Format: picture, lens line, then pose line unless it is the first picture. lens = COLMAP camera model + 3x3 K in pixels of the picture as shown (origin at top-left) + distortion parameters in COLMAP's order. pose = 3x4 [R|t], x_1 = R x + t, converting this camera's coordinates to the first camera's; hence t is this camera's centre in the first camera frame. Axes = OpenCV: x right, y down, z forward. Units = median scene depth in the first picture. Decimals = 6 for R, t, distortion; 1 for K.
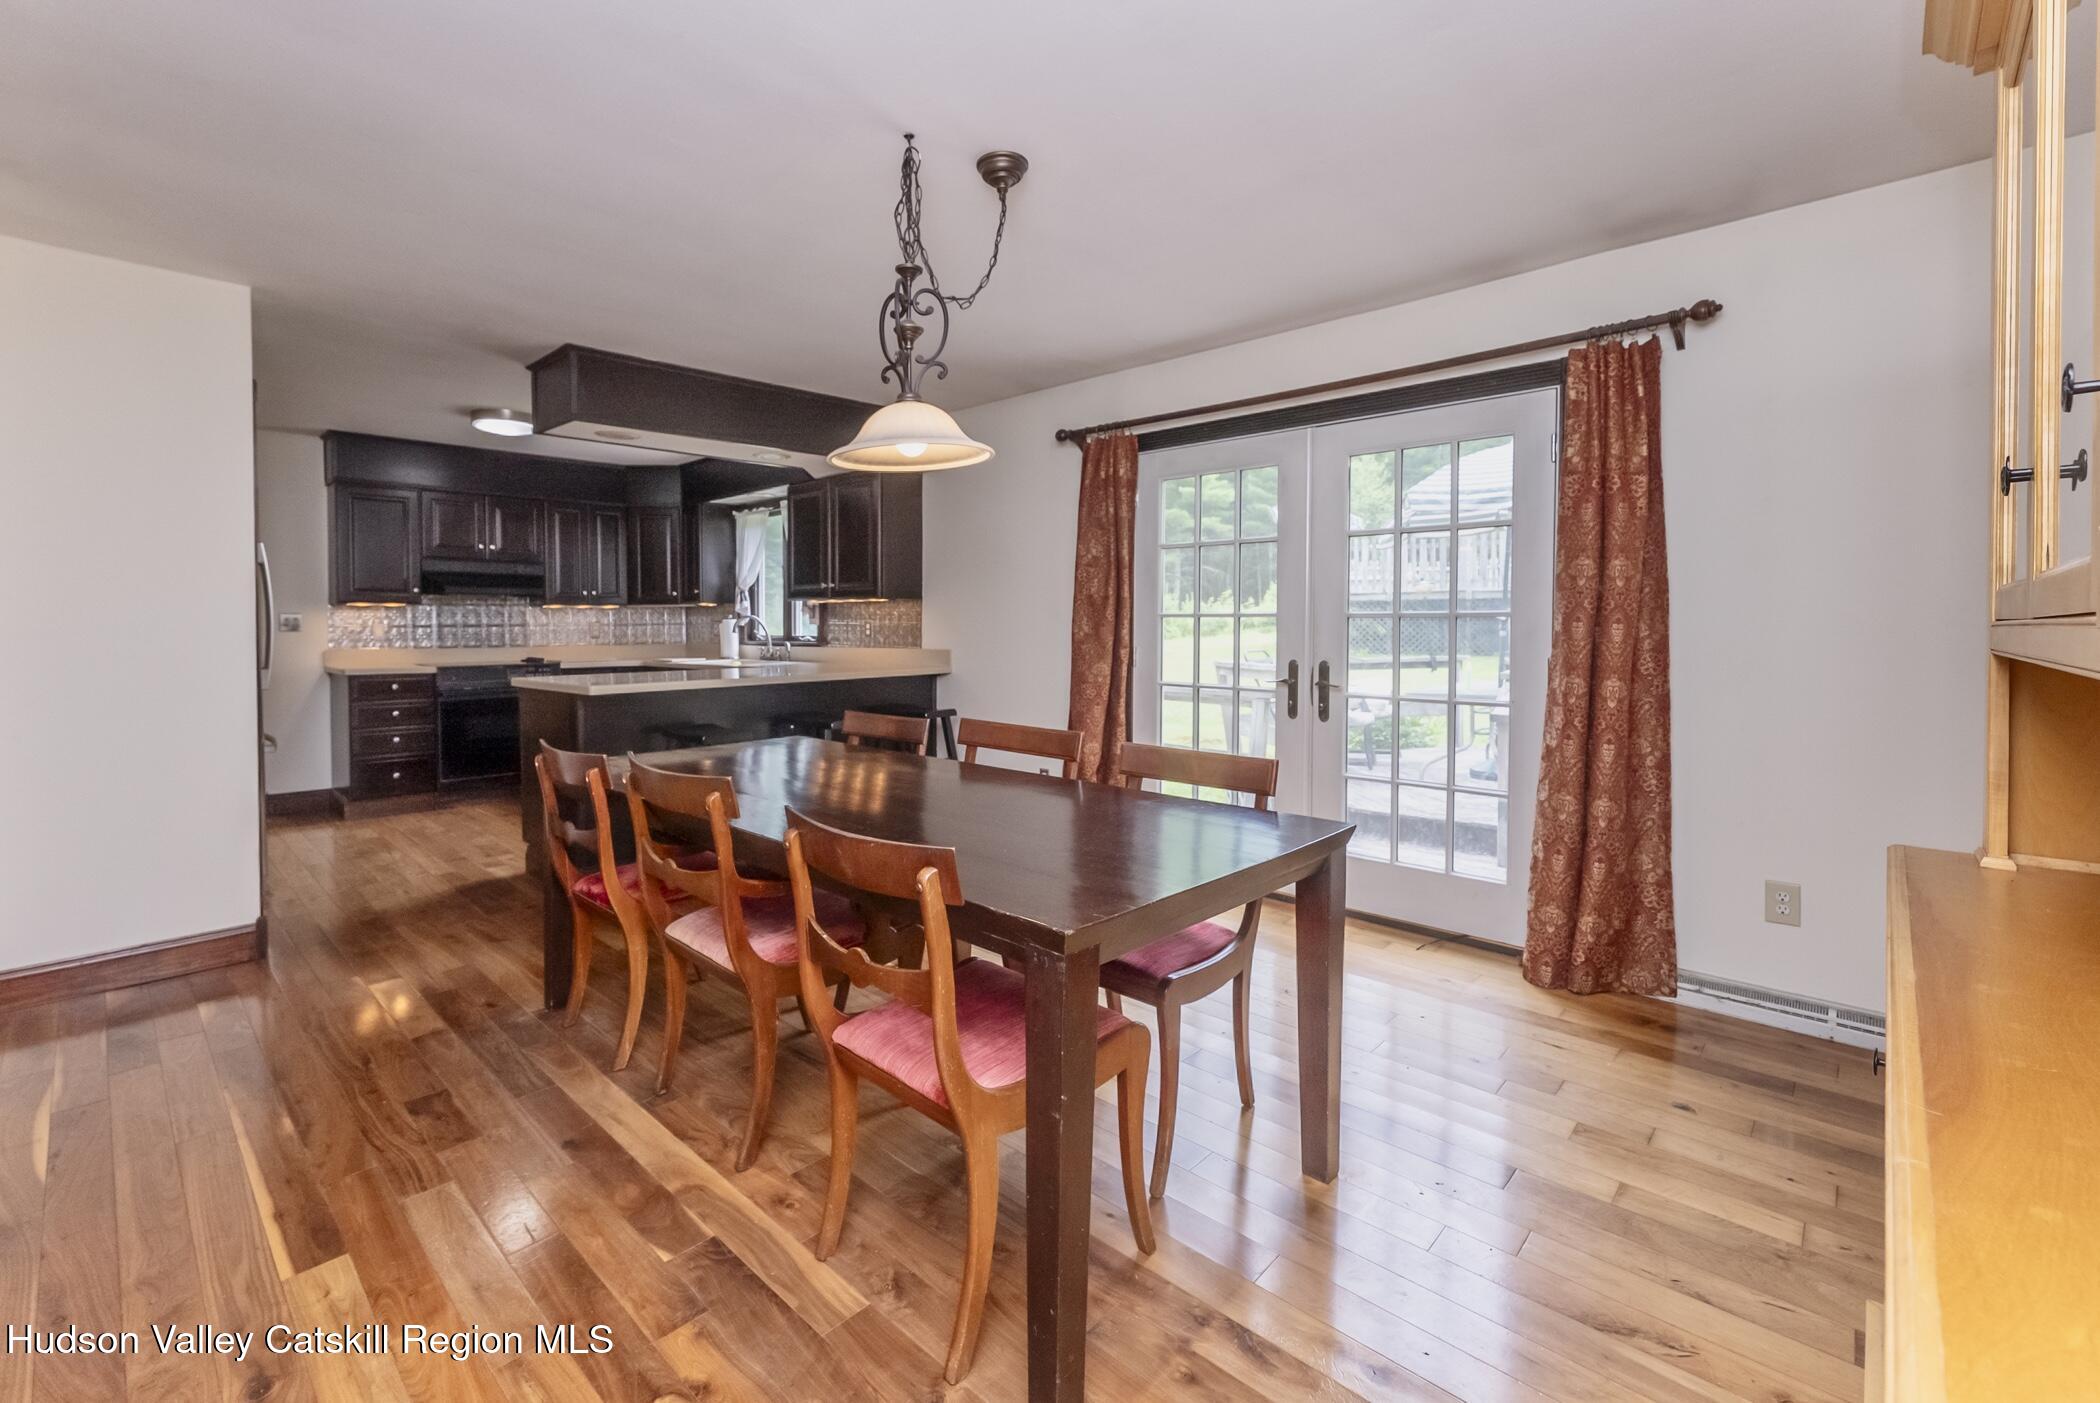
lens RADIAL K [[902.1, 0, 985.4], [0, 902.1, 646.5], [0, 0, 1]] dist [-0.000137, -0.000149]
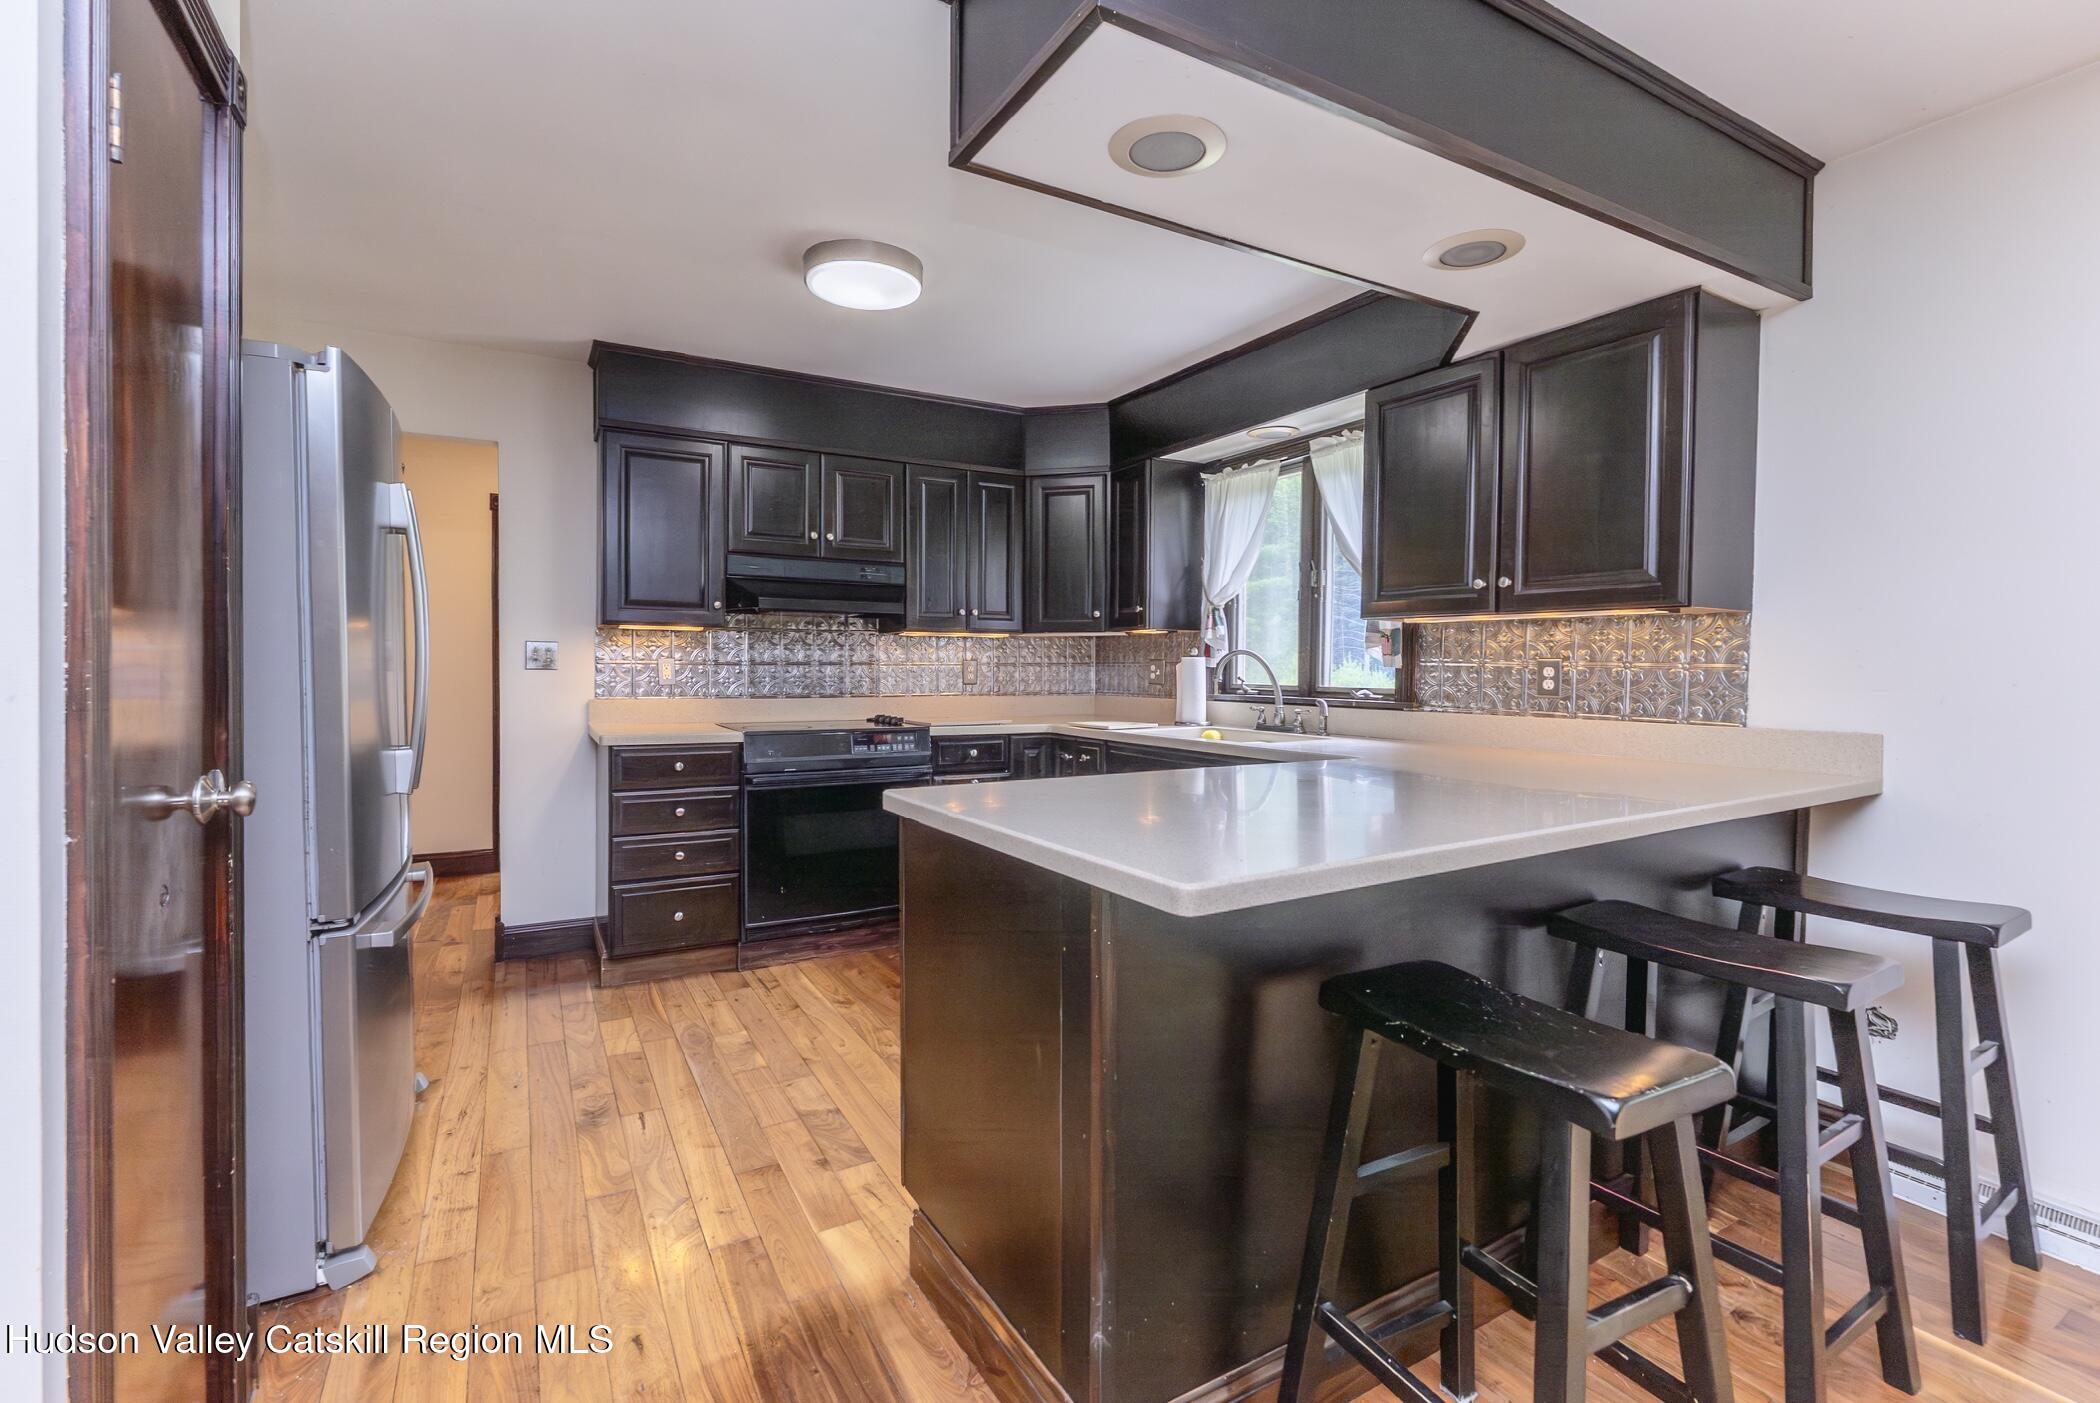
lens RADIAL K [[927.0, 0, 1048.6], [0, 927.0, 685.6], [0, 0, 1]] dist [-0.001697, -0.000316]
pose [[0.967865, 0.015569, -0.250988, -0.249460], [-0.016745, 0.999857, -0.002550, -0.009267], [0.250912, 0.006671, 0.967987, 0.437939]]
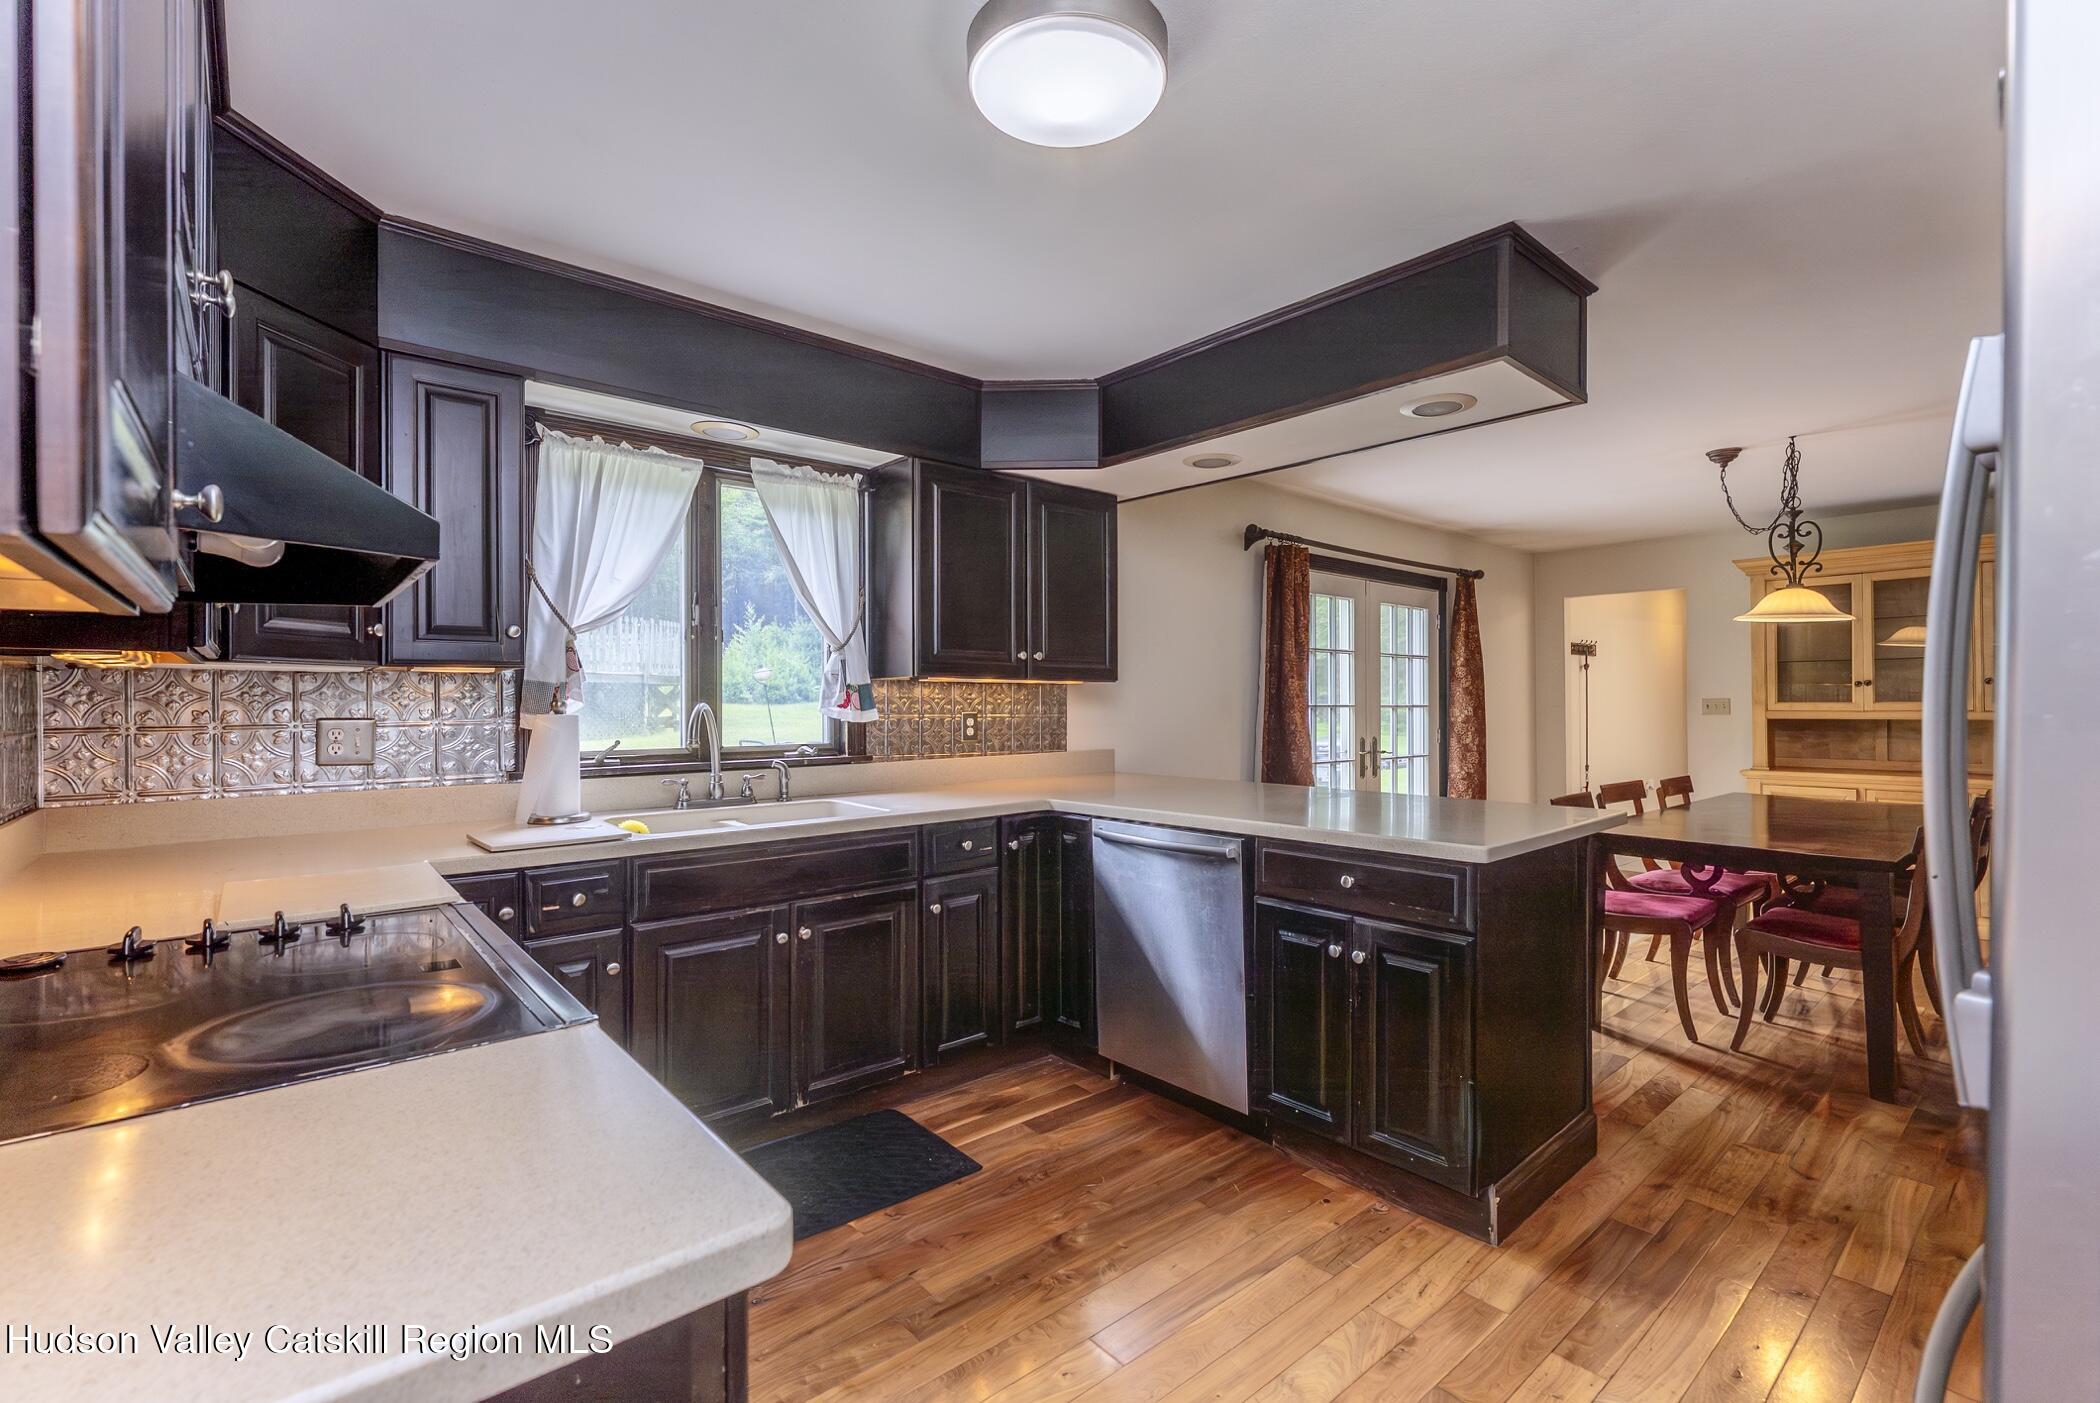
lens RADIAL K [[949.4, 0, 1050.0], [0, 949.4, 701.5], [0, 0, 1]] dist [0.000805, 0.000283]
pose [[0.067515, -0.001642, 0.997717, -0.737157], [0.026141, 0.999658, -0.000124, -0.033355], [-0.997376, 0.026090, 0.067535, 0.855842]]
